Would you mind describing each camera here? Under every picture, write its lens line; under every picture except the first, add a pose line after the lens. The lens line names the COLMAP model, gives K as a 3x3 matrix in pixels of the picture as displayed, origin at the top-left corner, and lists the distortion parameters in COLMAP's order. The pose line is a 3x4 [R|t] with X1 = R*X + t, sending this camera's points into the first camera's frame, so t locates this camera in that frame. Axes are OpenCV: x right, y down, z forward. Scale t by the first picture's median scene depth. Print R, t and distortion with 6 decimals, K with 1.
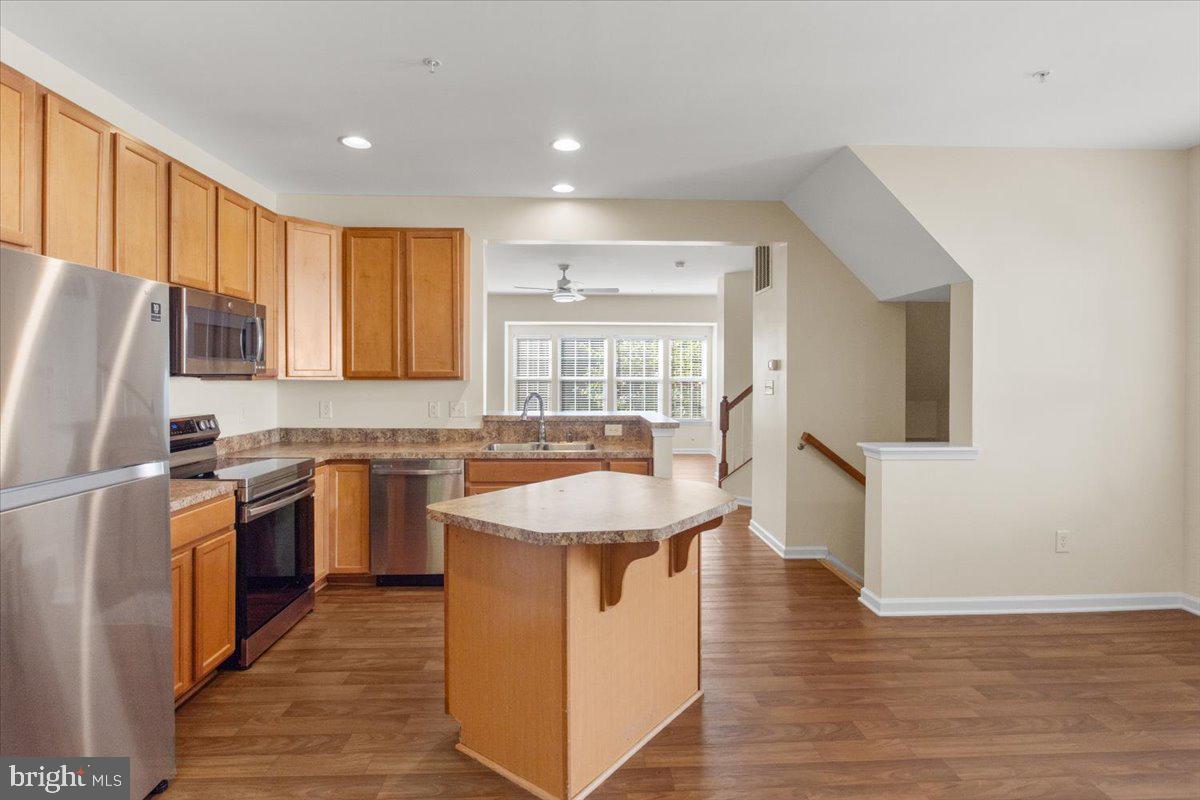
lens RADIAL K [[592.1, 0, 602.1], [0, 592.1, 386.4], [0, 0, 1]] dist [-0.011738, 0.000437]
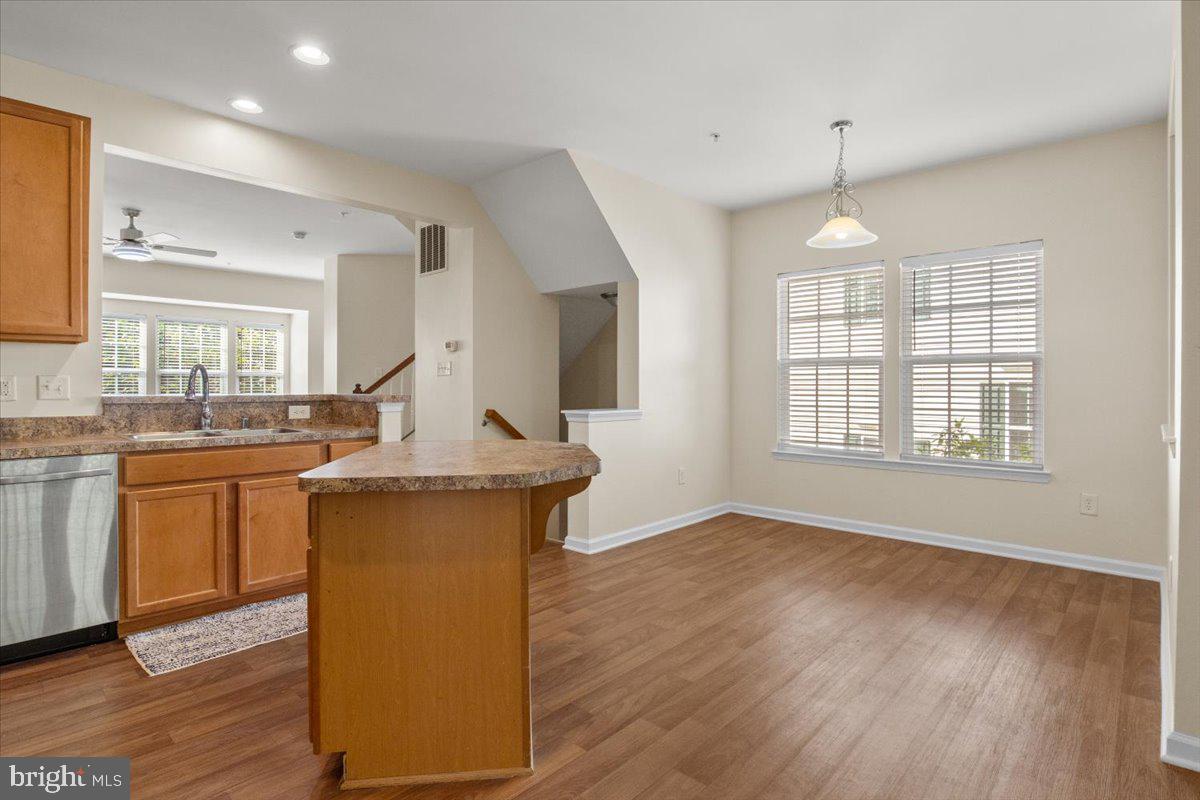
lens RADIAL K [[593.5, 0, 600.6], [0, 593.5, 389.8], [0, 0, 1]] dist [-0.019014, -0.000675]
pose [[0.711871, -0.005343, 0.702289, -0.290625], [0.010441, 0.999941, -0.002976, 0.053735], [-0.702232, 0.009451, 0.711885, 0.116029]]
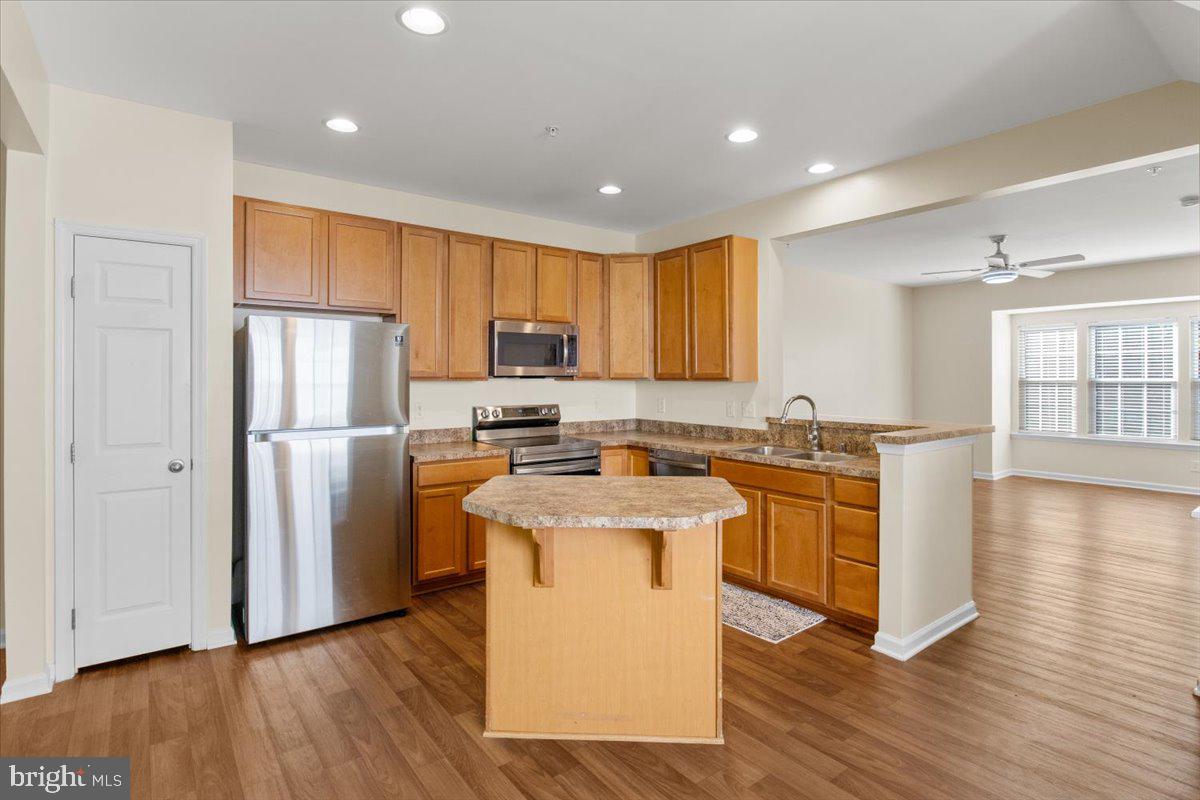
lens RADIAL K [[600.4, 0, 611.0], [0, 600.4, 376.1], [0, 0, 1]] dist [-0.015560, -0.000366]
pose [[0.580887, -0.002691, -0.813980, 0.502594], [-0.013700, 0.999821, -0.013082, -0.002964], [0.813869, 0.018751, 0.580746, 0.223190]]
